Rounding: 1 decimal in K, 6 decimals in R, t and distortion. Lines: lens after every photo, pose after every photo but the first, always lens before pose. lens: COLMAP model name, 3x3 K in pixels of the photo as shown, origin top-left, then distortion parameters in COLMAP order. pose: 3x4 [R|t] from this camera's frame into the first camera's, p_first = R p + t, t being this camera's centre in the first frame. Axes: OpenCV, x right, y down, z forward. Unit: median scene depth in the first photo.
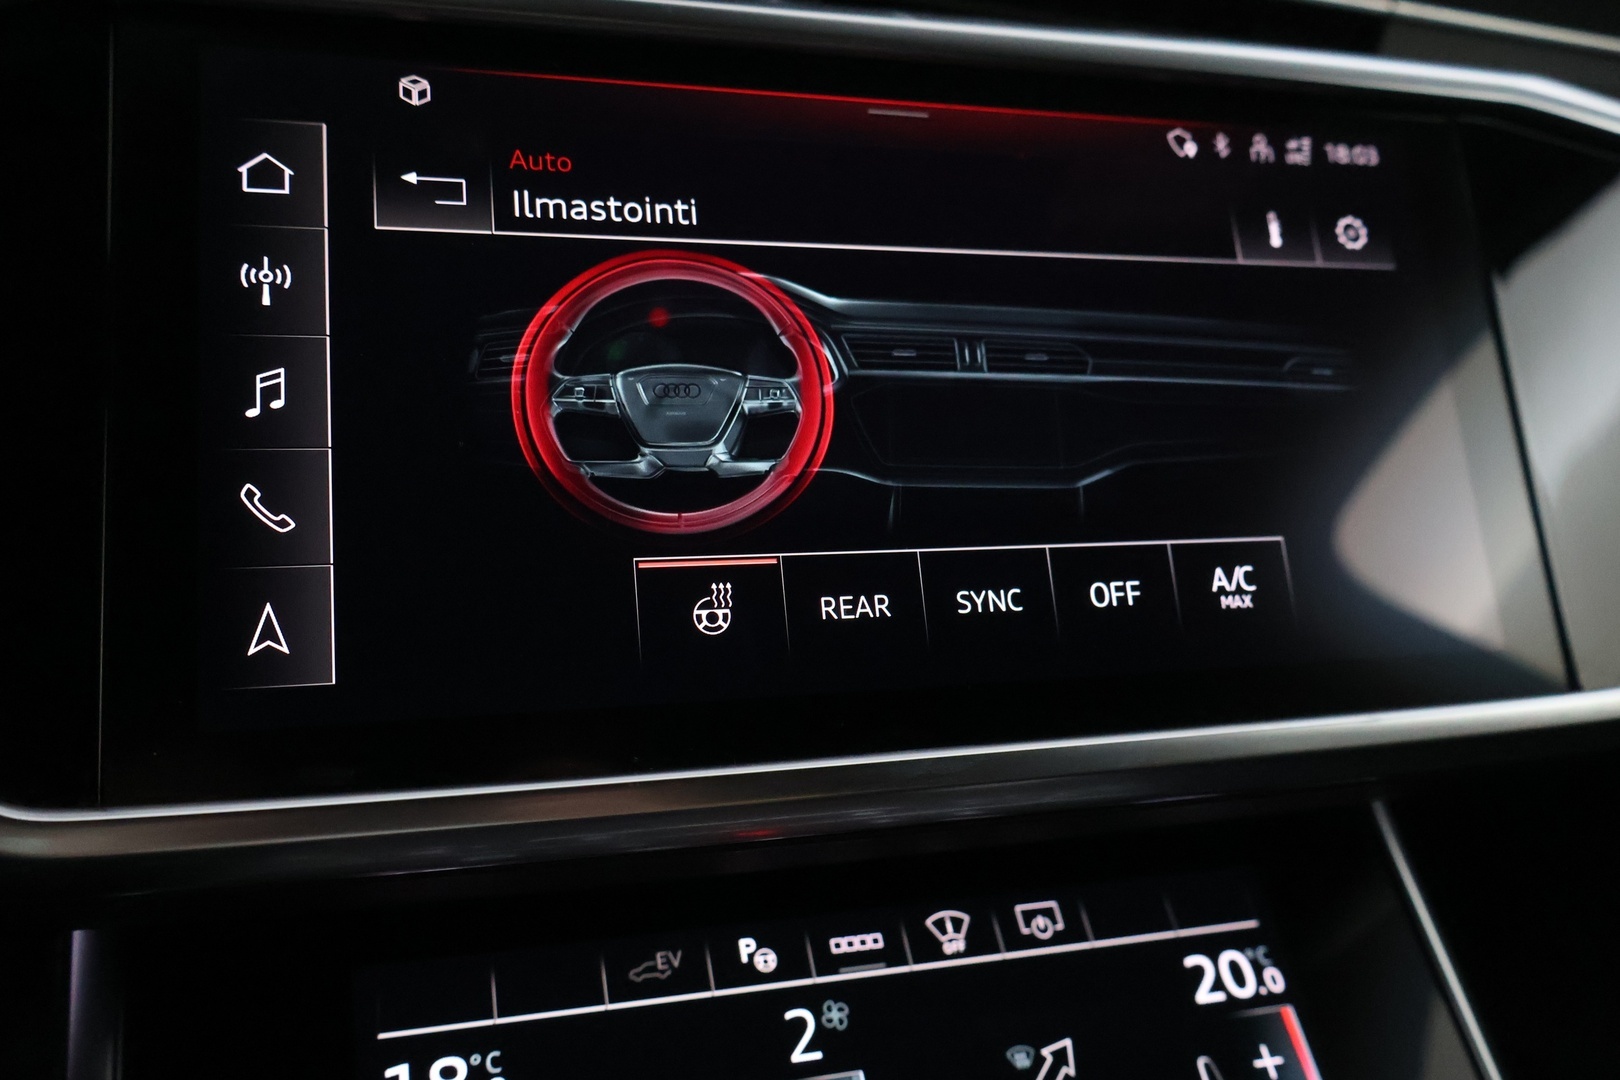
lens RADIAL K [[1346.6, 0, 806.2], [0, 1346.6, 531.6], [0, 0, 1]] dist [-0.003434, -0.005046]
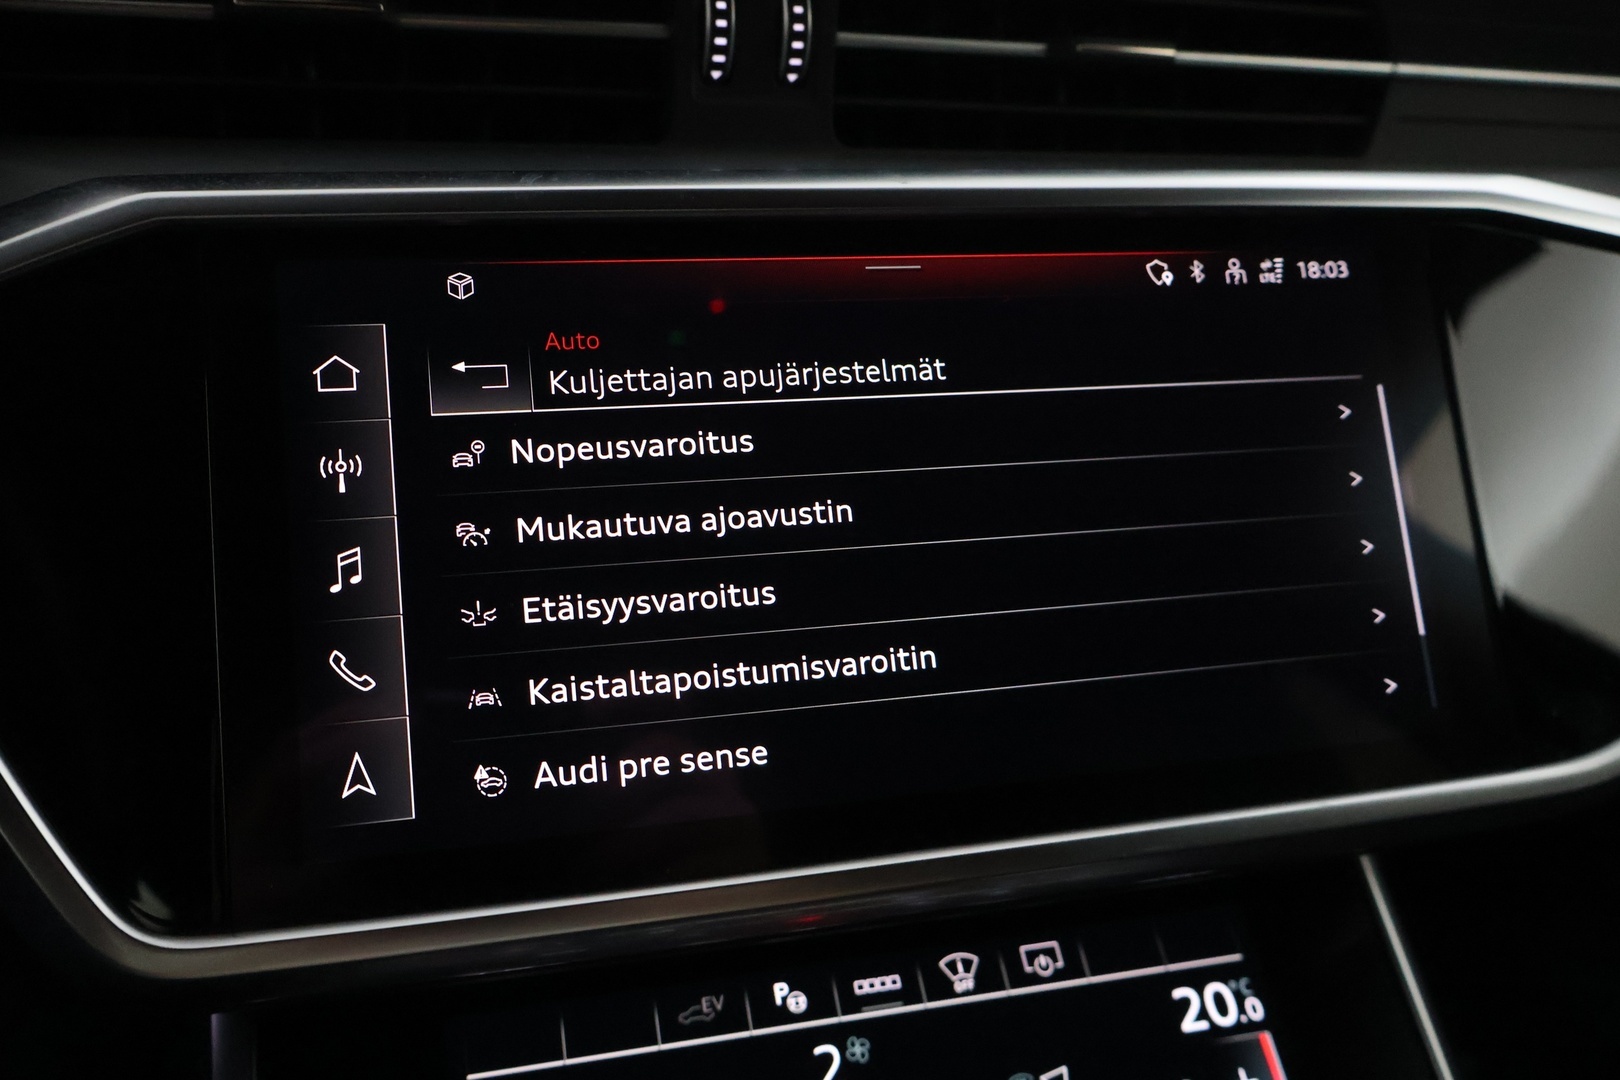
lens RADIAL K [[1346.6, 0, 818.7], [0, 1346.6, 554.5], [0, 0, 1]] dist [-0.003434, -0.005046]
pose [[0.998318, -0.020153, -0.054360, 0.059220], [0.024246, 0.996835, 0.075705, -0.151660], [0.052663, -0.076895, 0.995647, -0.117476]]
